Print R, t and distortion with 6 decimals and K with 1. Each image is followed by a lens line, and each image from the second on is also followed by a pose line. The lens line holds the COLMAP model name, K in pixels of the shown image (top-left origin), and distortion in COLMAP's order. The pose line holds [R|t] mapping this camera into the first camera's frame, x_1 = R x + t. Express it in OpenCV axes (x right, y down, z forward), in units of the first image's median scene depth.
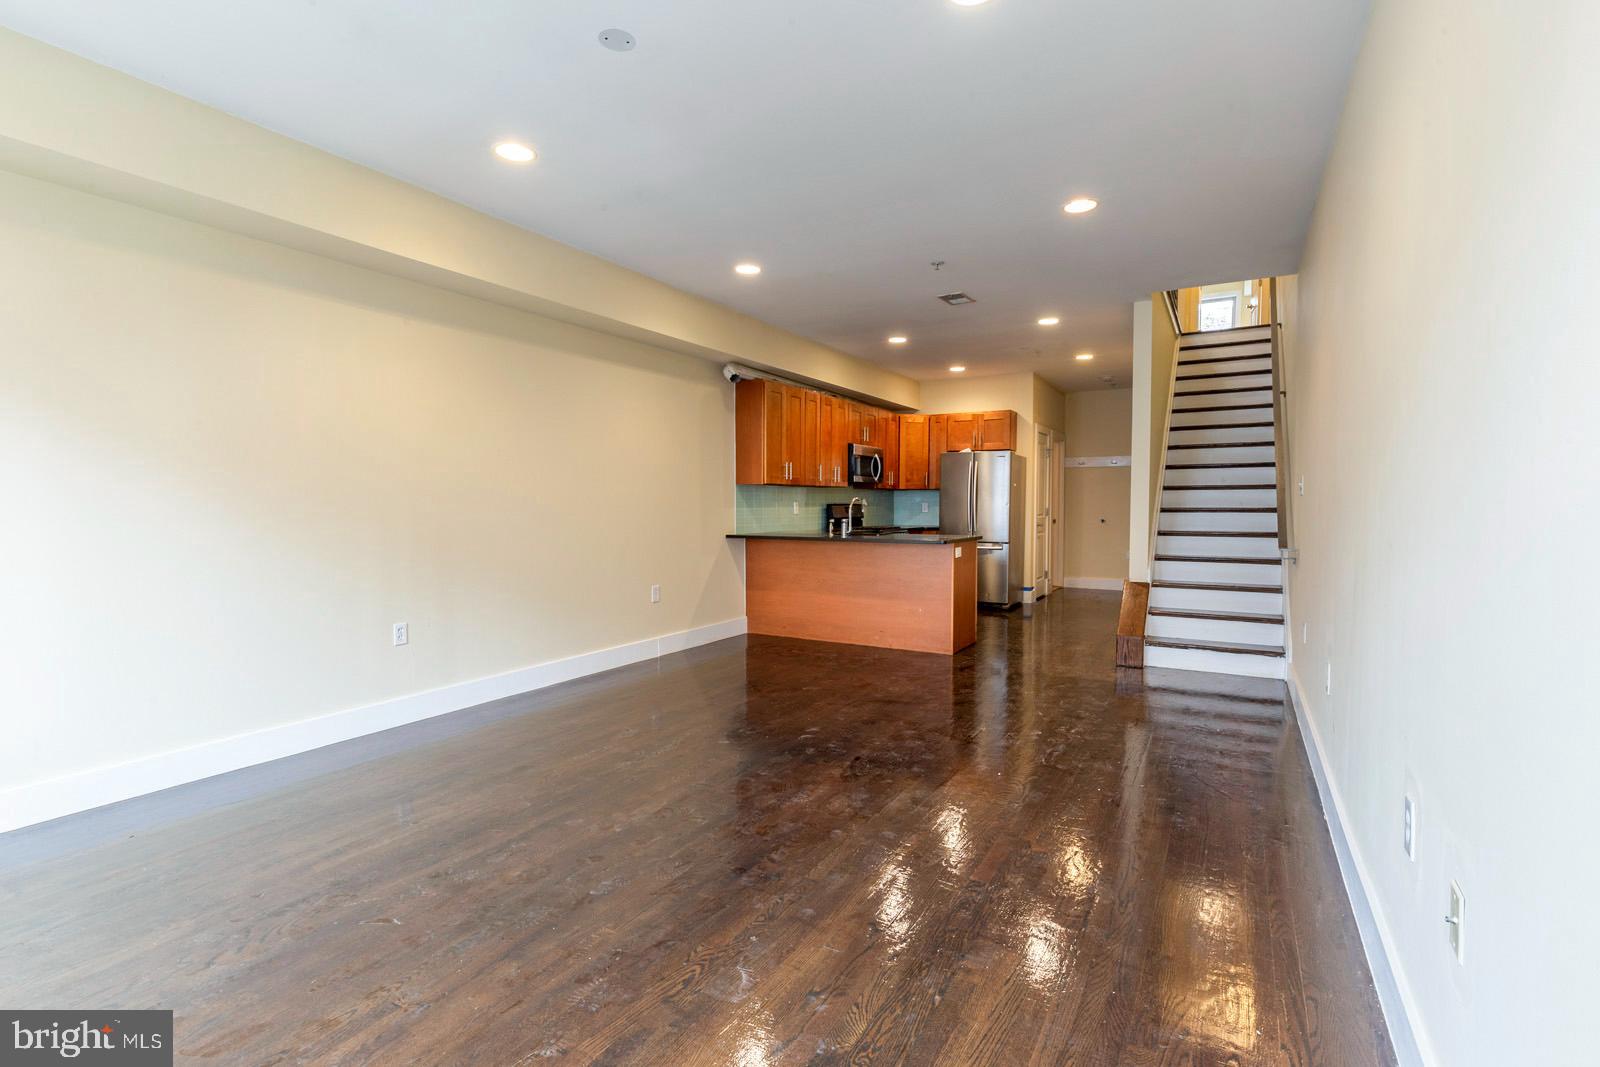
lens RADIAL K [[733.5, 0, 786.5], [0, 733.5, 516.1], [0, 0, 1]] dist [0.000714, -0.000370]
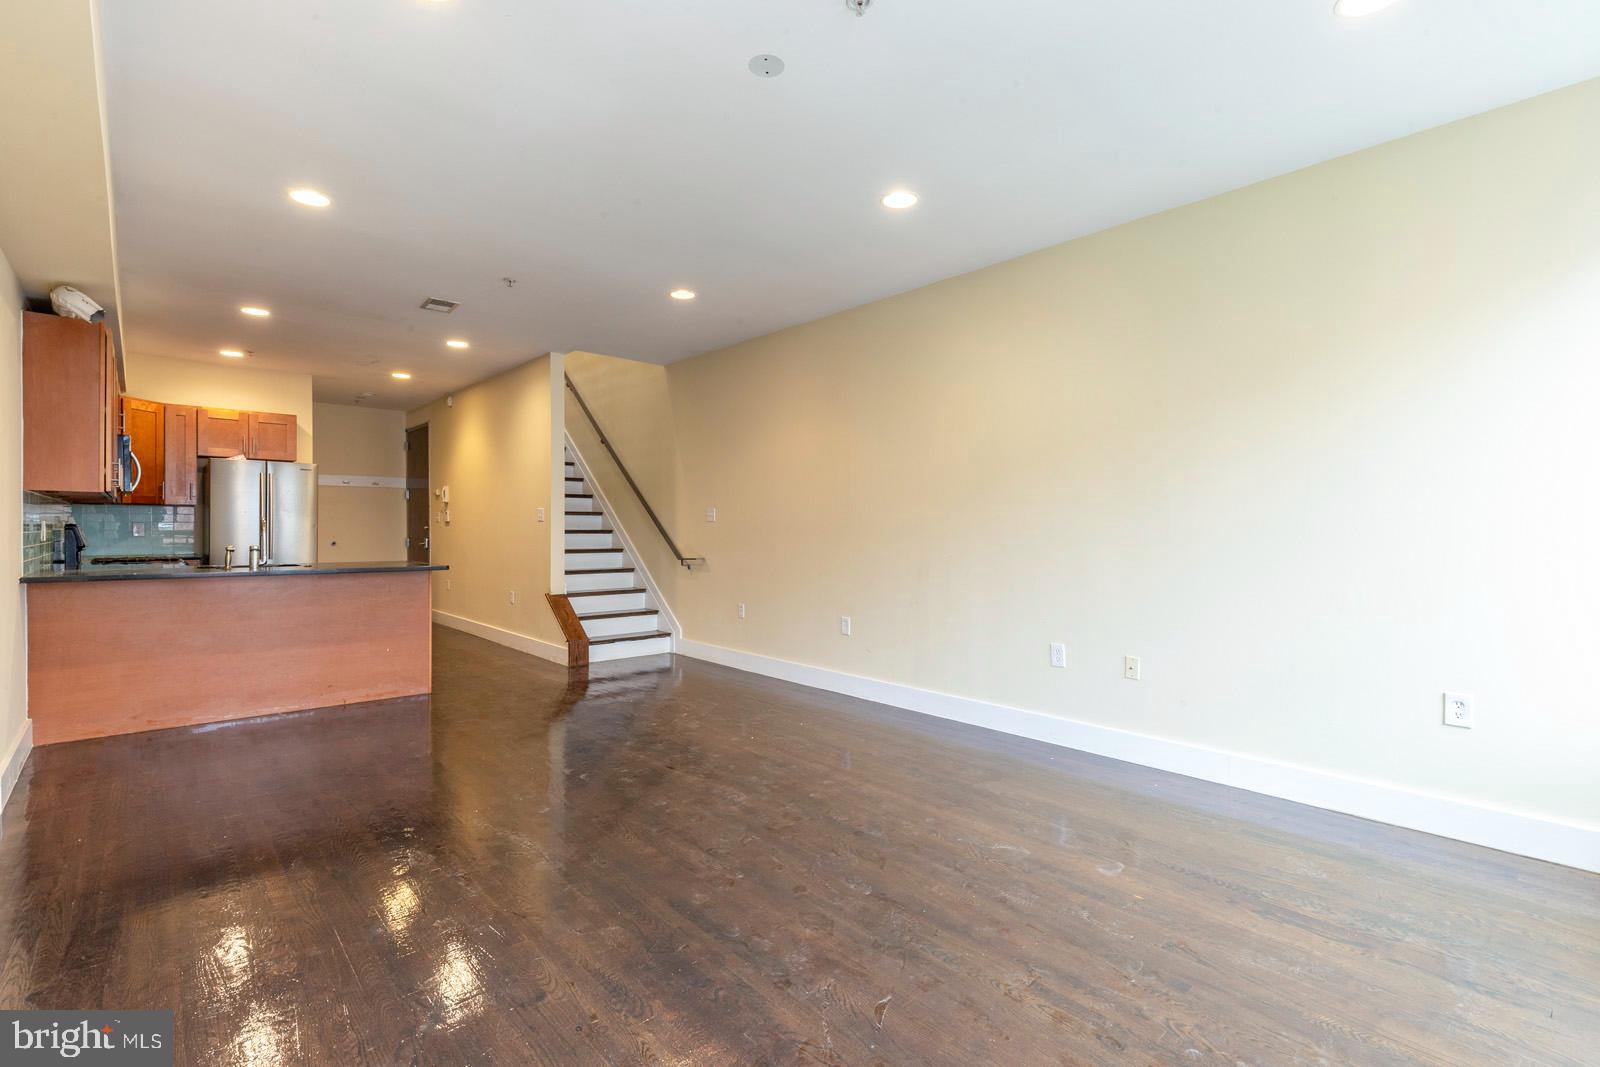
lens RADIAL K [[733.5, 0, 786.5], [0, 733.5, 516.1], [0, 0, 1]] dist [0.000714, -0.000370]
pose [[0.308379, 0.018462, 0.951084, -0.824071], [0.008654, 0.999716, -0.022211, -0.007884], [-0.951224, 0.015080, 0.308132, 0.481483]]
